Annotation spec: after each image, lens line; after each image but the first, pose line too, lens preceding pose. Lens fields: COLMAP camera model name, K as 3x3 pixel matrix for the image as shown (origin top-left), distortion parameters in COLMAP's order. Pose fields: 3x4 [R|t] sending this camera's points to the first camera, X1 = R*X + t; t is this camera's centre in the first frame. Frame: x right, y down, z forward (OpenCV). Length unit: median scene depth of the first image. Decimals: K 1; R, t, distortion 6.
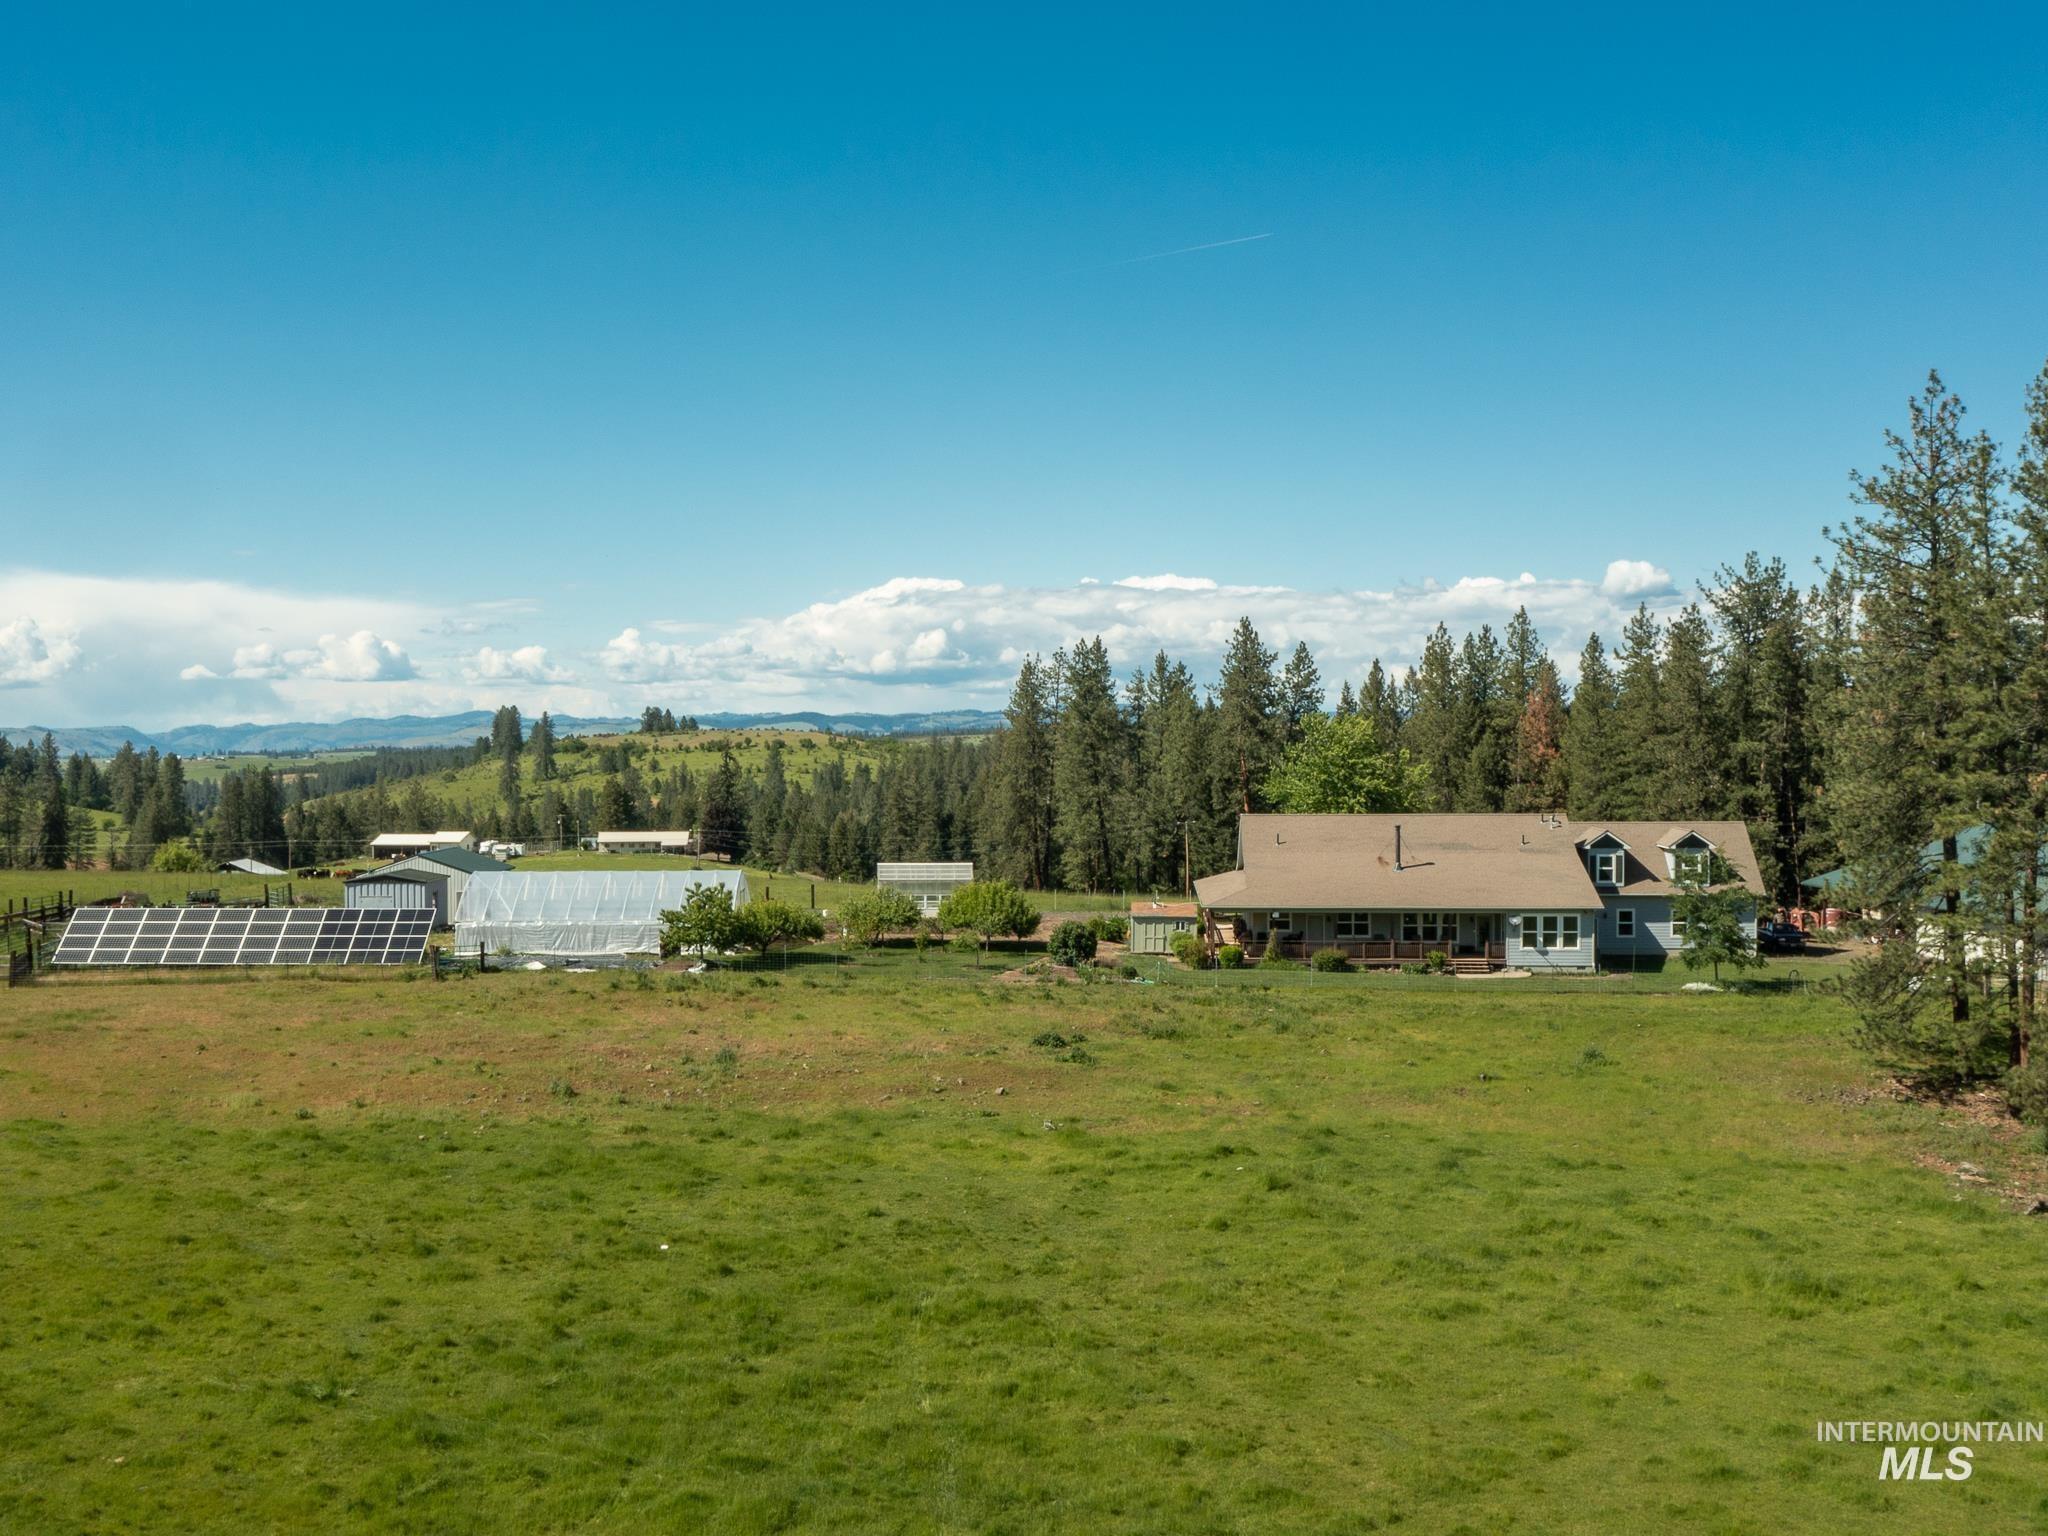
lens RADIAL K [[2049.7, 0, 1035.4], [0, 2049.7, 760.6], [0, 0, 1]] dist [0.011398, -0.012563]
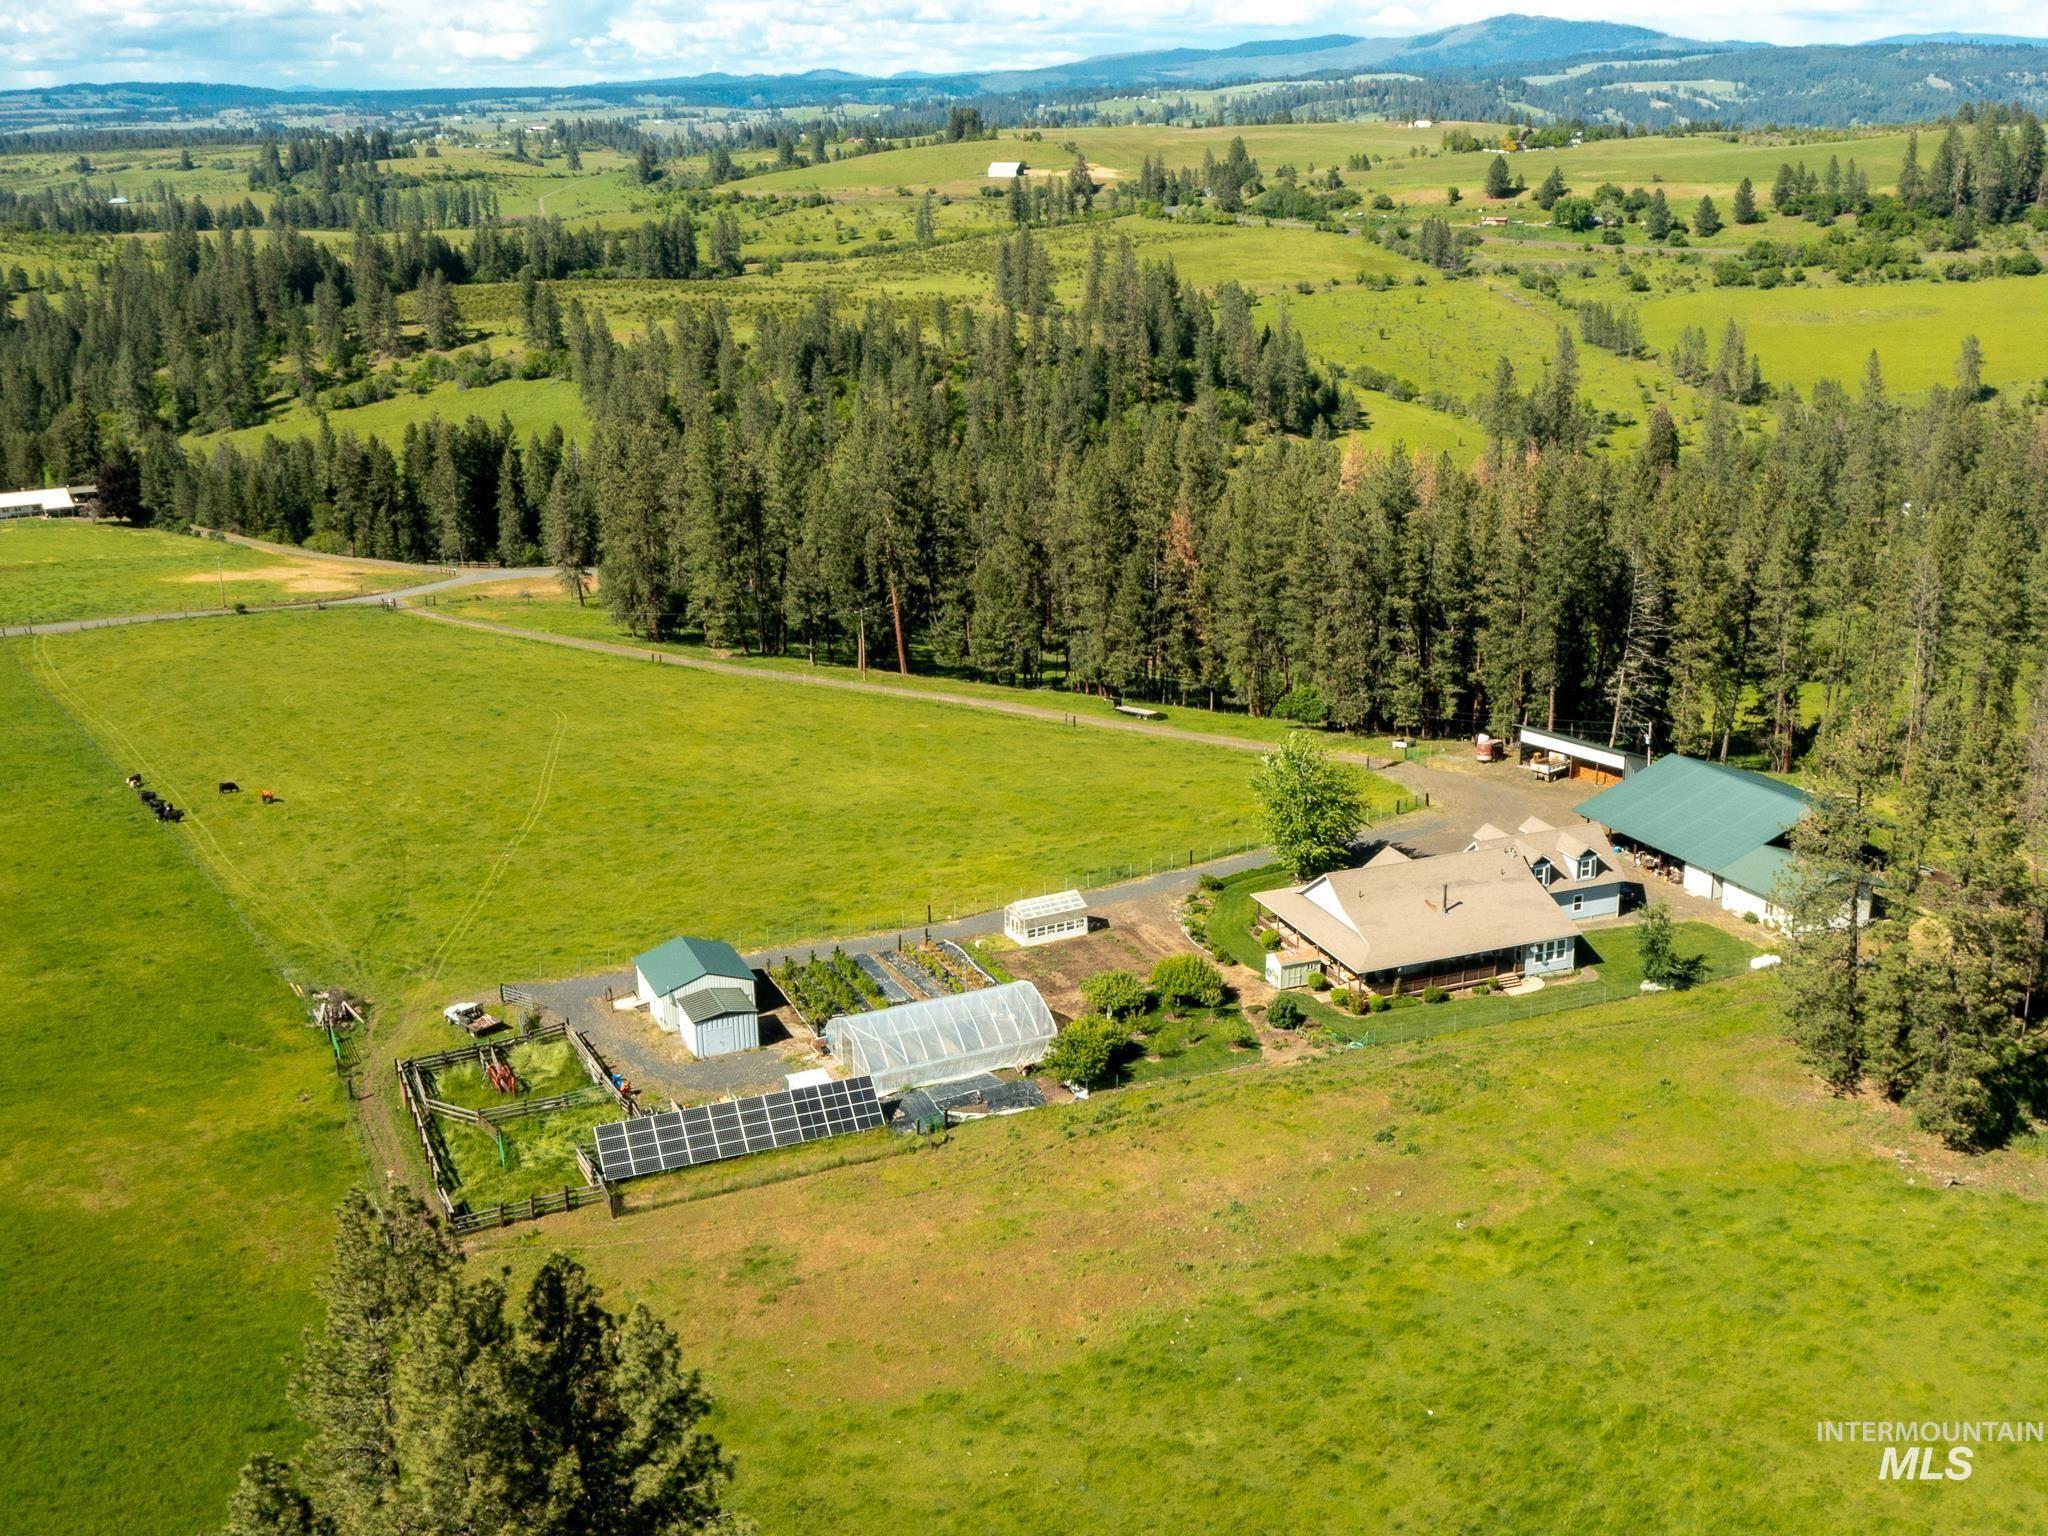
lens RADIAL K [[2049.7, 0, 1035.4], [0, 2049.7, 760.6], [0, 0, 1]] dist [0.011398, -0.012563]
pose [[0.904023, -0.137549, 0.404751, -0.713831], [0.011507, 0.954306, 0.298608, -0.524519], [-0.427330, -0.265291, 0.864297, -0.142507]]
